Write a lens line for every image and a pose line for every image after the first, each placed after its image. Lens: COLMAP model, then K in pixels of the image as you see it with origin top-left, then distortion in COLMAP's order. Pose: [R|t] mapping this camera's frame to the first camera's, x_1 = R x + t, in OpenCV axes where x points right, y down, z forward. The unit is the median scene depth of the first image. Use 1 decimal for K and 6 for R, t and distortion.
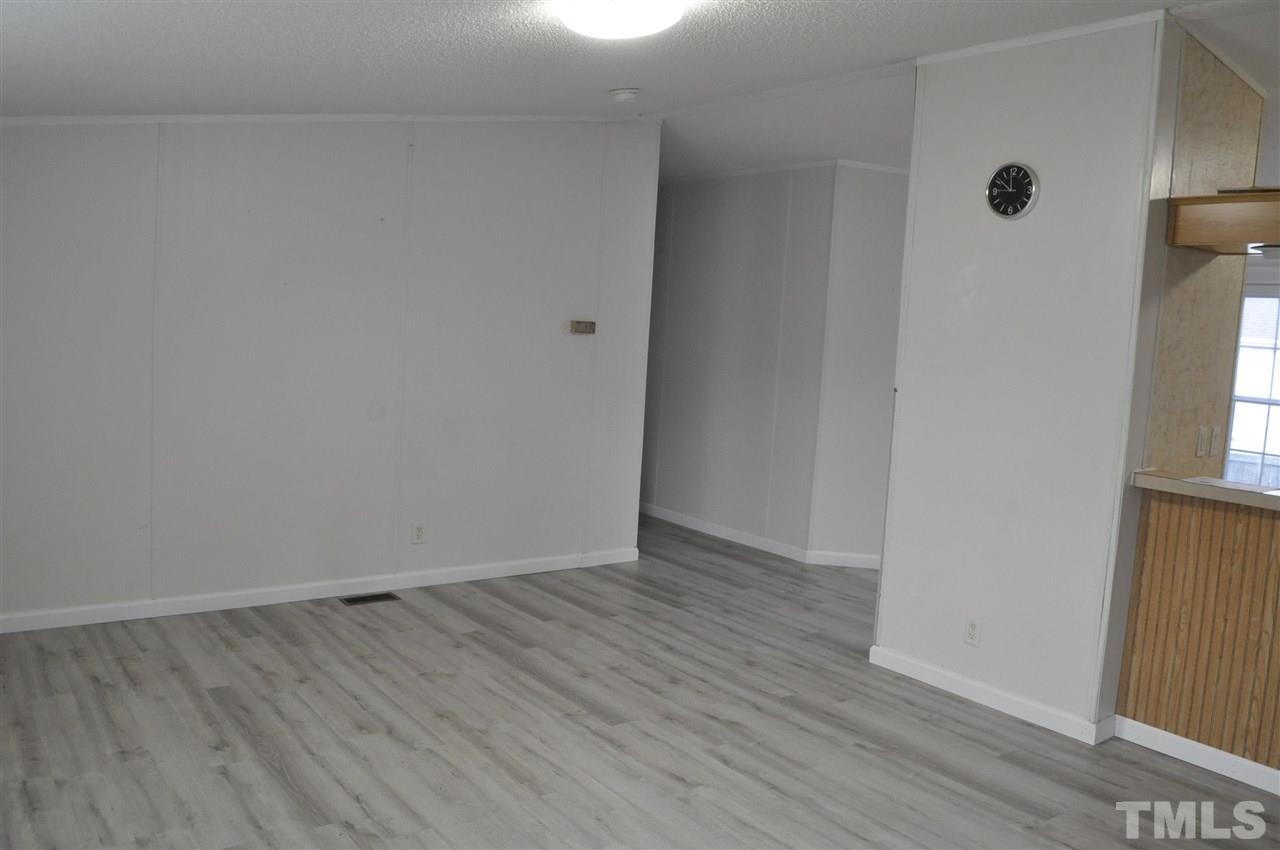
lens RADIAL K [[1010.5, 0, 629.4], [0, 1010.5, 413.3], [0, 0, 1]] dist [-0.086676, 0.022552]
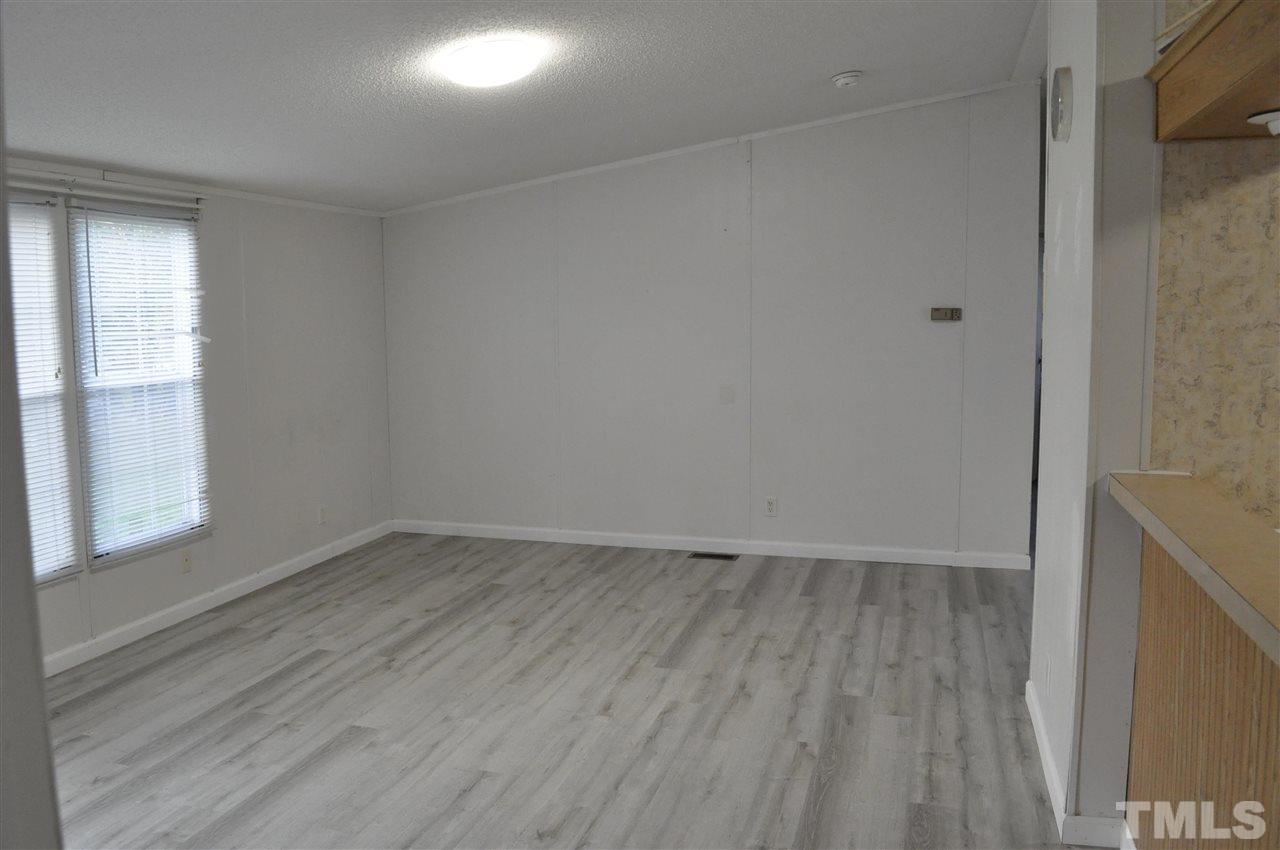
lens RADIAL K [[1010.5, 0, 619.0], [0, 1010.5, 420.5], [0, 0, 1]] dist [-0.086676, 0.022552]
pose [[0.593734, 0.027641, -0.804186, 0.829159], [-0.032789, 0.999411, 0.010143, 0.025165], [0.803993, 0.020346, 0.594291, 0.284776]]
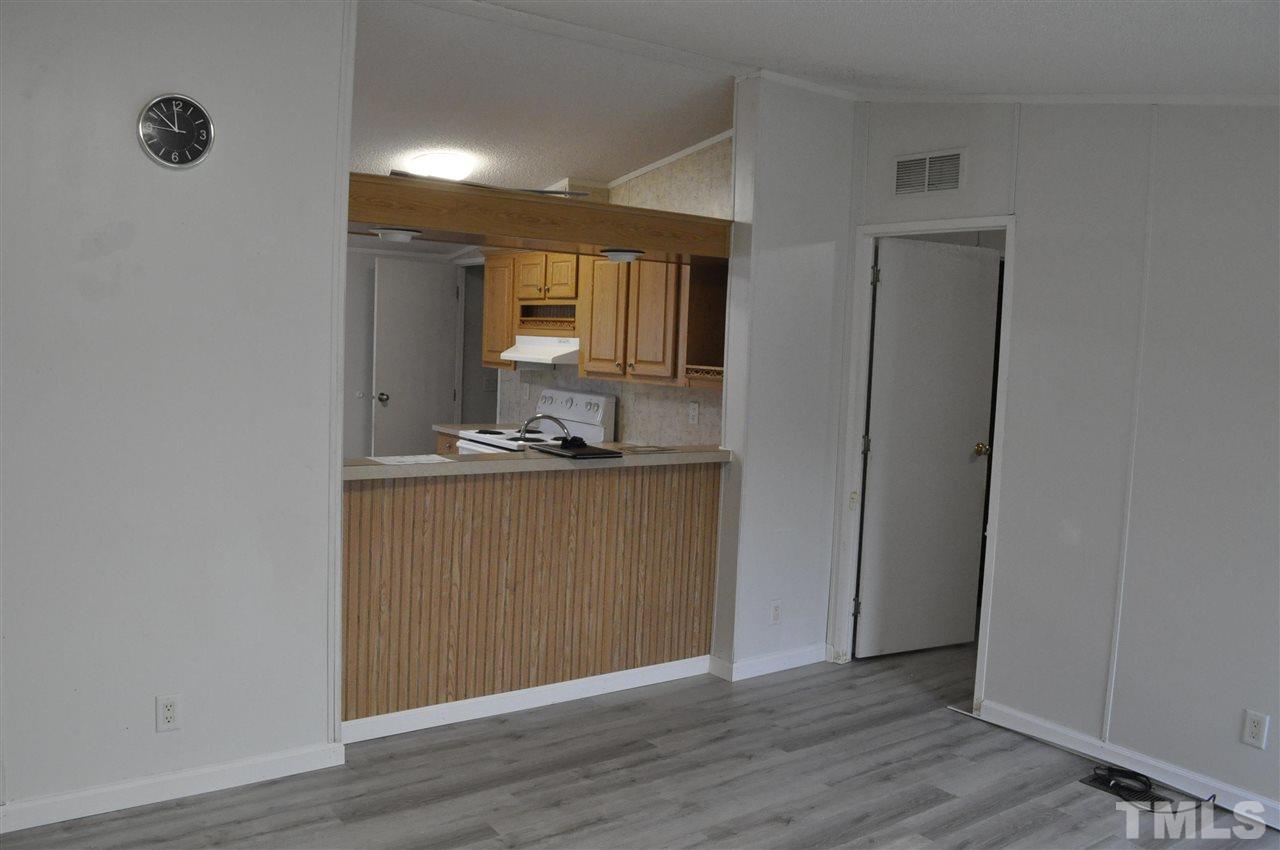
lens RADIAL K [[1010.5, 0, 616.8], [0, 1010.5, 413.5], [0, 0, 1]] dist [-0.086676, 0.022552]
pose [[0.027927, -0.126375, 0.991589, -0.393983], [0.059942, 0.990403, 0.124536, -0.087056], [-0.997811, 0.055960, 0.035234, 0.672355]]
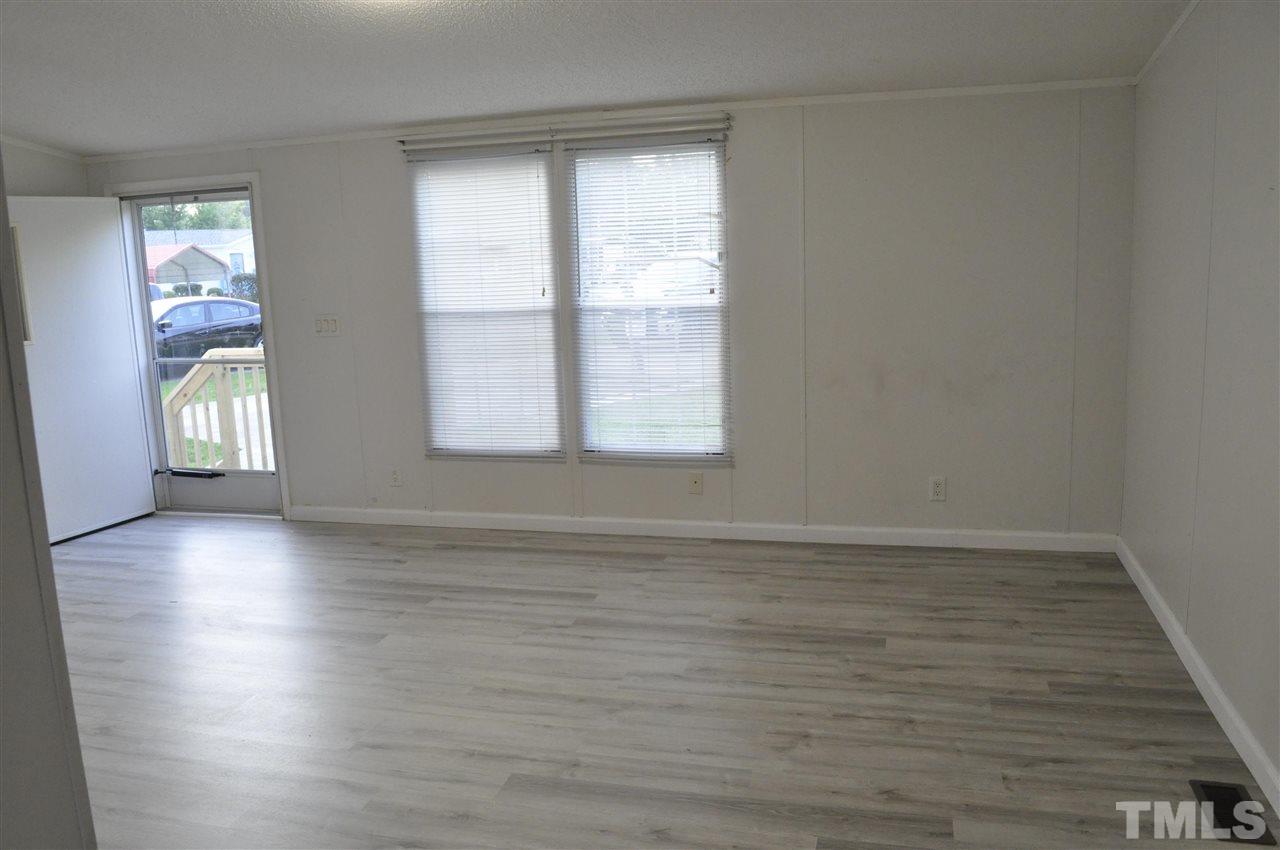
lens RADIAL K [[1010.5, 0, 639.7], [0, 1010.5, 426.1], [0, 0, 1]] dist [-0.086676, 0.022552]
pose [[-0.779052, 0.087419, -0.620835, 0.351557], [-0.066514, 0.973119, 0.220489, -0.124625], [0.623421, 0.213067, -0.752296, 1.540434]]
